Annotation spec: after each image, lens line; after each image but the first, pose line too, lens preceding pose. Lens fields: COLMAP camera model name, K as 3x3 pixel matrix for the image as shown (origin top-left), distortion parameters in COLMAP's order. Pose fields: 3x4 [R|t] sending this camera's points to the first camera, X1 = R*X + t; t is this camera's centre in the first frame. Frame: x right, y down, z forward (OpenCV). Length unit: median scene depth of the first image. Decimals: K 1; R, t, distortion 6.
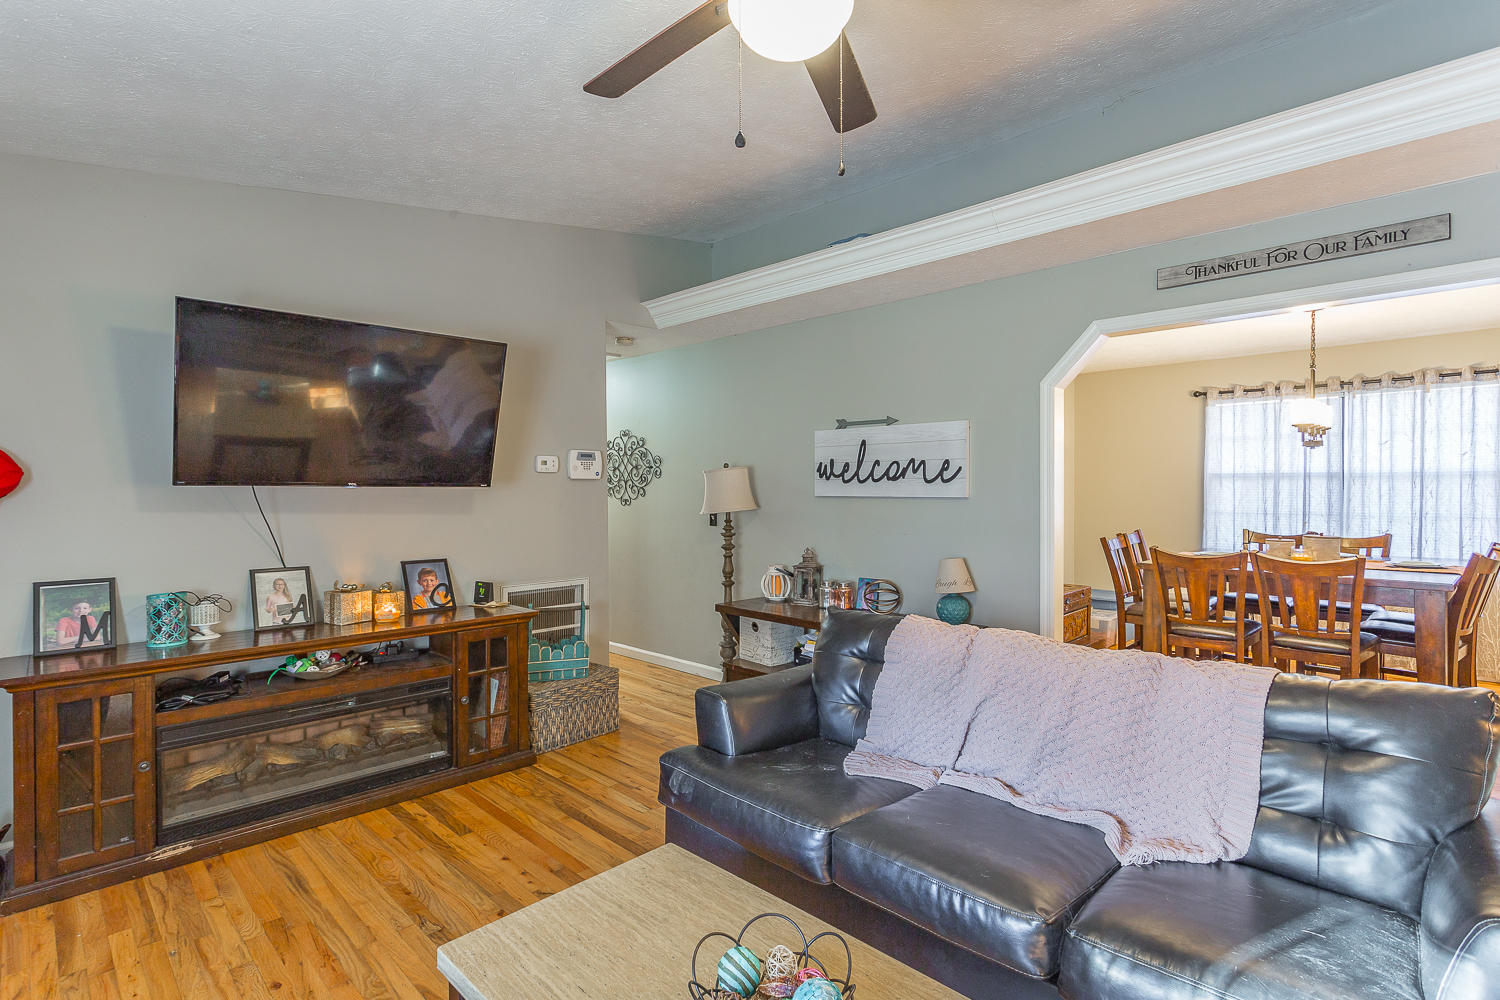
lens RADIAL K [[714.9, 0, 752.8], [0, 714.9, 500.9], [0, 0, 1]] dist [0.003727, 0.000673]
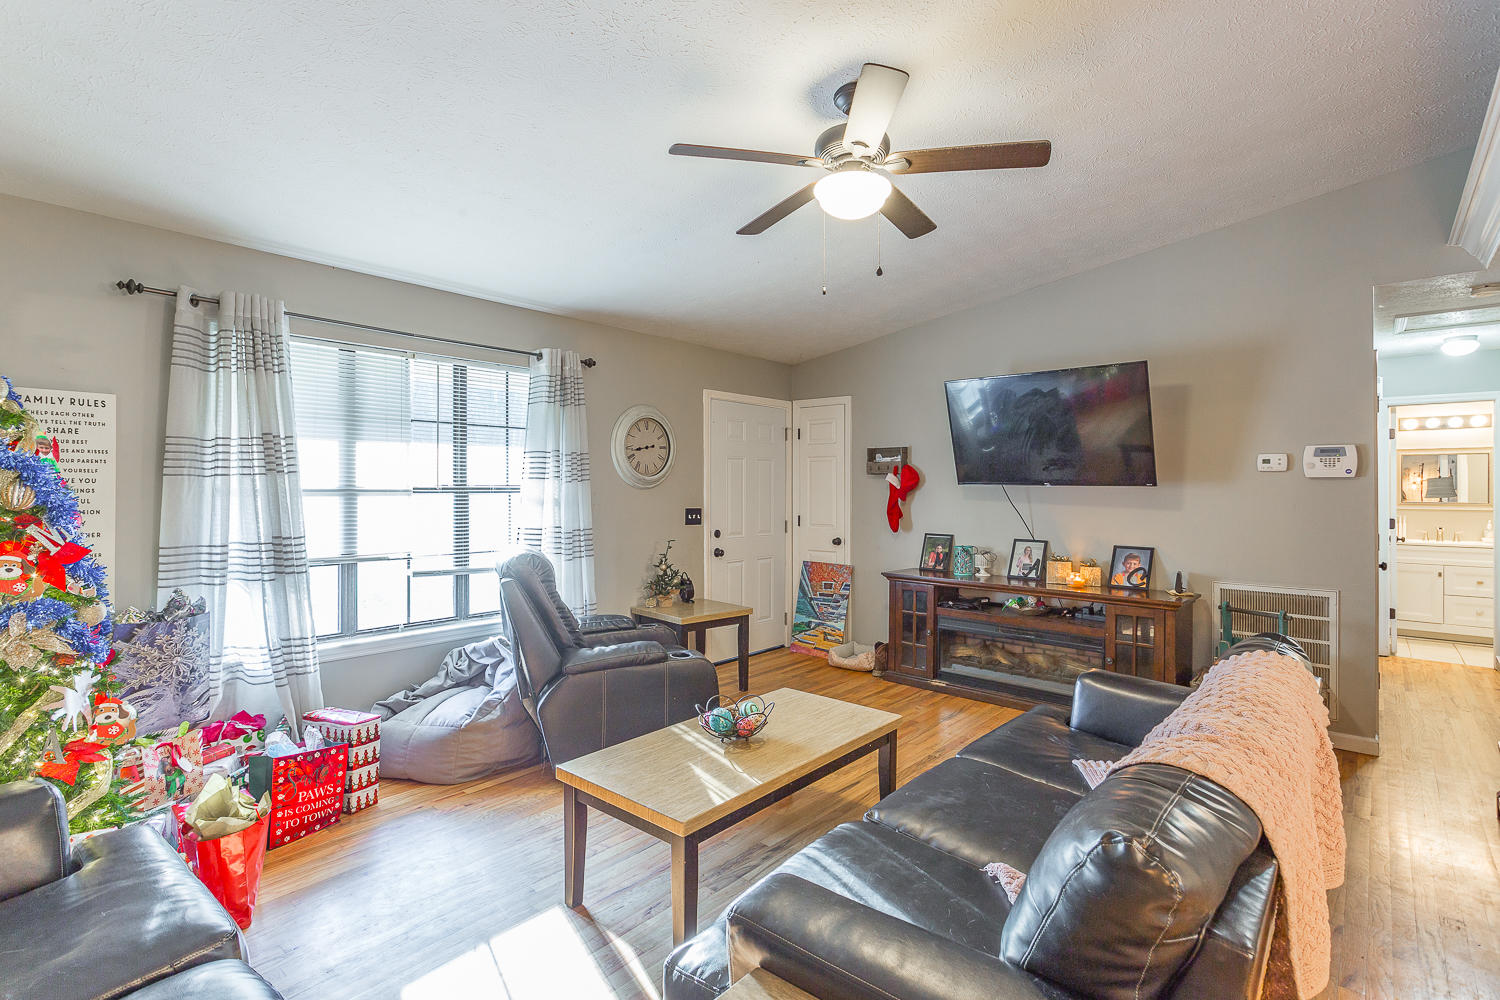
lens RADIAL K [[702.5, 0, 769.9], [0, 702.5, 488.1], [0, 0, 1]] dist [0.000674, 0.000921]
pose [[0.089527, 0.003783, -0.995977, 0.783110], [-0.023019, 0.999734, 0.001728, -0.004601], [0.995718, 0.022772, 0.089590, 0.329193]]
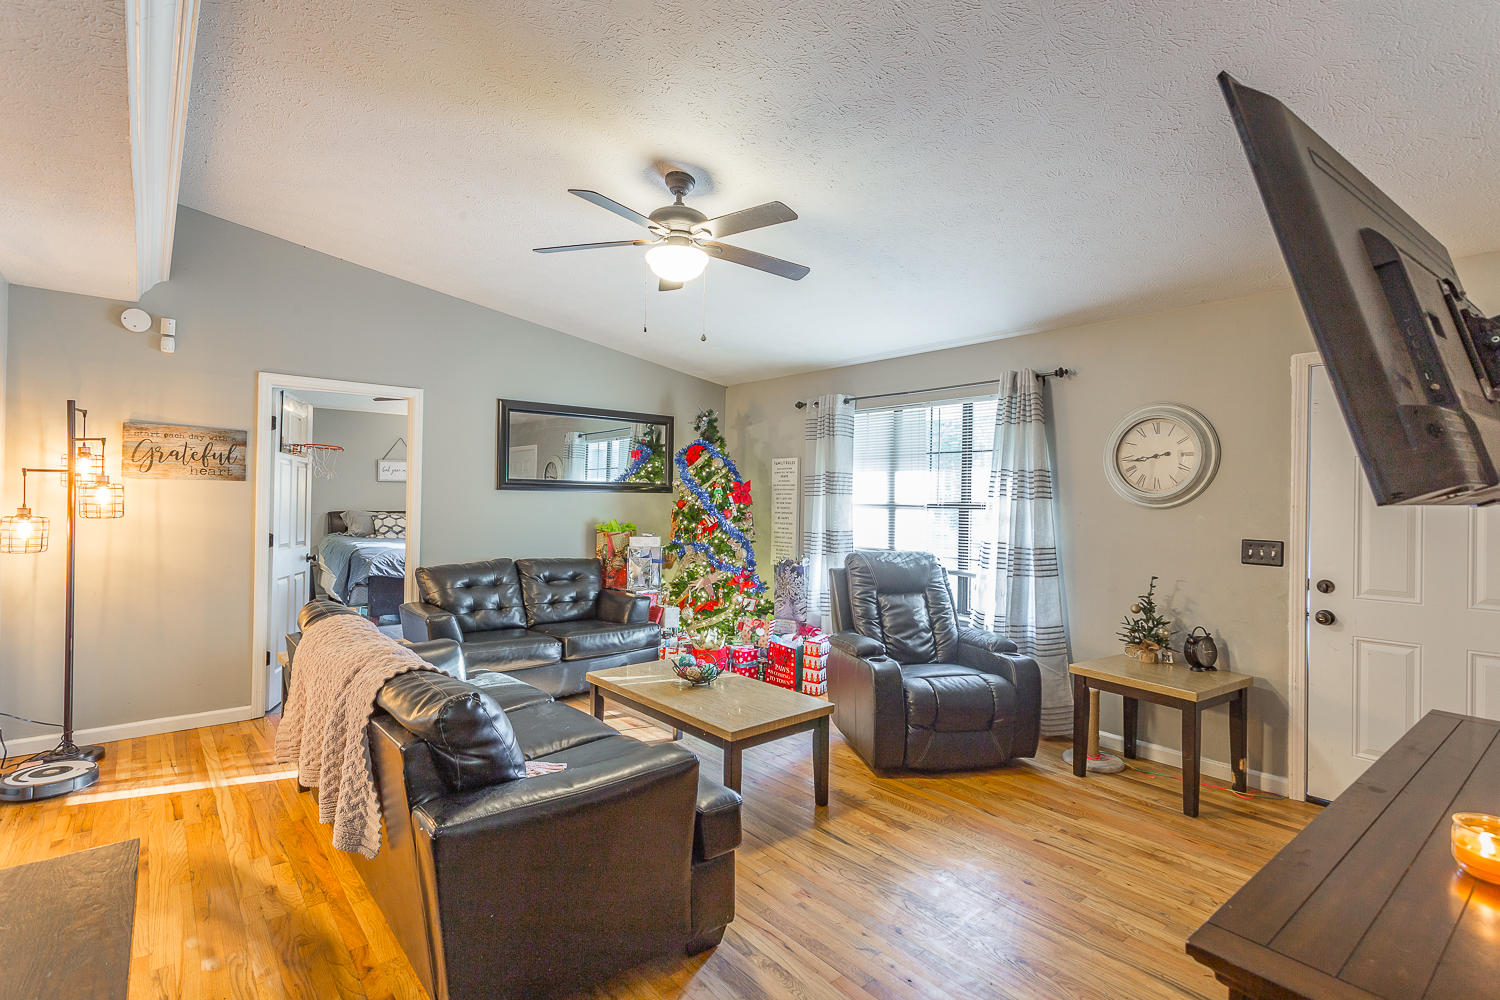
lens RADIAL K [[742.5, 0, 779.1], [0, 742.5, 497.1], [0, 0, 1]] dist [0.005061, 0.000817]
pose [[-0.998243, -0.011411, 0.058140, -0.172956], [-0.010456, 0.999806, 0.016703, -0.028158], [-0.058319, 0.016066, -0.998169, 1.473262]]
